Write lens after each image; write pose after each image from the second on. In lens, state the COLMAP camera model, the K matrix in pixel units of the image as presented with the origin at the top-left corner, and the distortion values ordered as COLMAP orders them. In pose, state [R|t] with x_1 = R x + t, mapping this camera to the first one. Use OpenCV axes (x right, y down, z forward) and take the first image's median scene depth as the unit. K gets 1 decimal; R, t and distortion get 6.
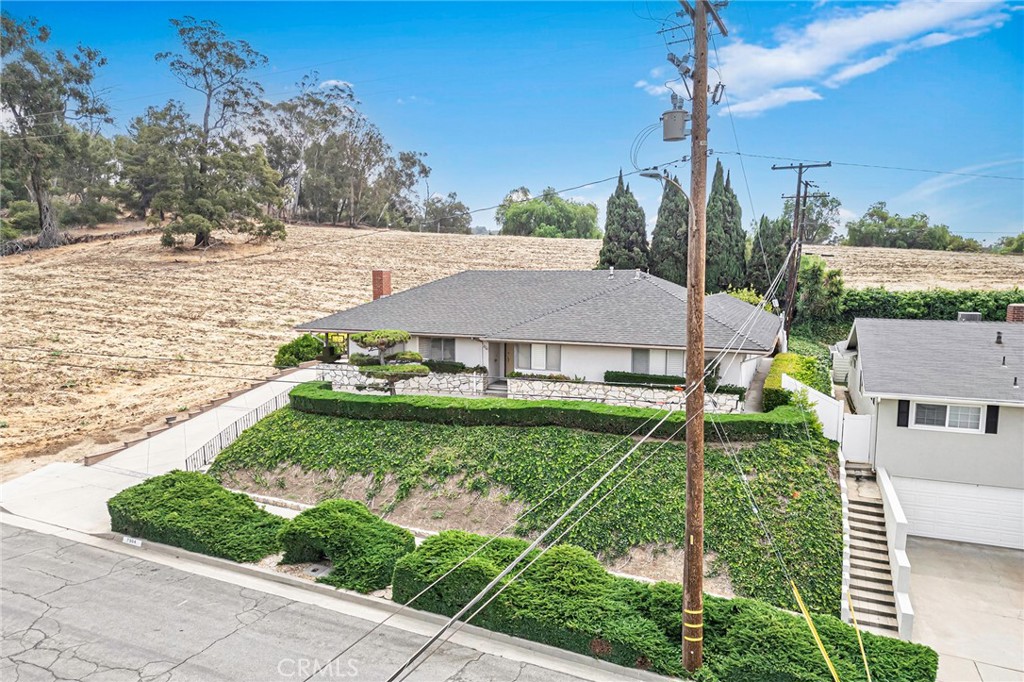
lens RADIAL K [[709.9, 0, 512.7], [0, 709.9, 366.6], [0, 0, 1]] dist [0.094922, -0.110205]
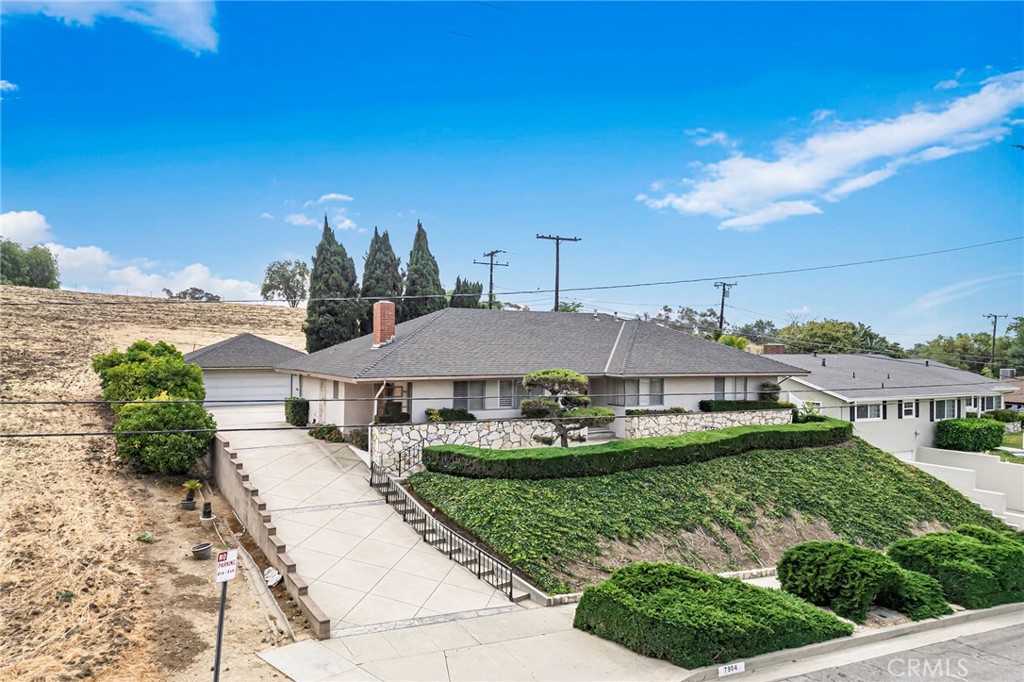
lens RADIAL K [[715.6, 0, 512.0], [0, 715.6, 341.0], [0, 0, 1]] dist [0.062947, -0.056989]
pose [[0.615157, 0.008002, 0.788364, -0.910947], [0.099395, 0.991183, -0.087618, -0.016321], [-0.782114, 0.132258, 0.608938, 0.546014]]
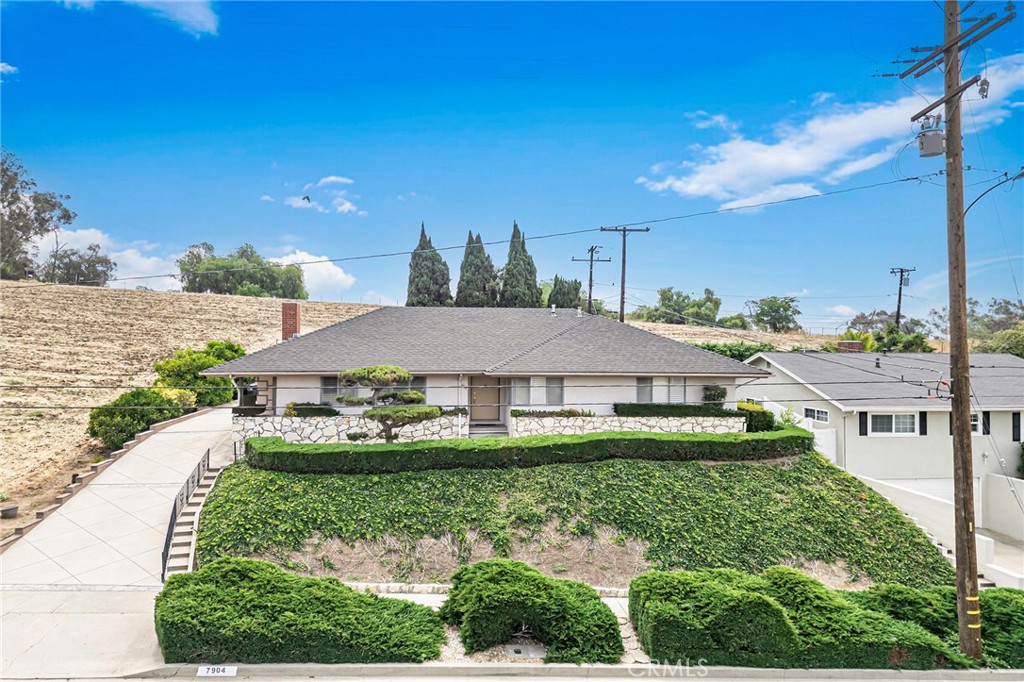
lens RADIAL K [[715.6, 0, 512.0], [0, 715.6, 341.0], [0, 0, 1]] dist [0.062947, -0.056989]
pose [[0.873072, 0.004524, 0.487570, -0.472877], [0.062495, 0.990671, -0.121100, 0.032584], [-0.483569, 0.136200, 0.864645, 0.202469]]
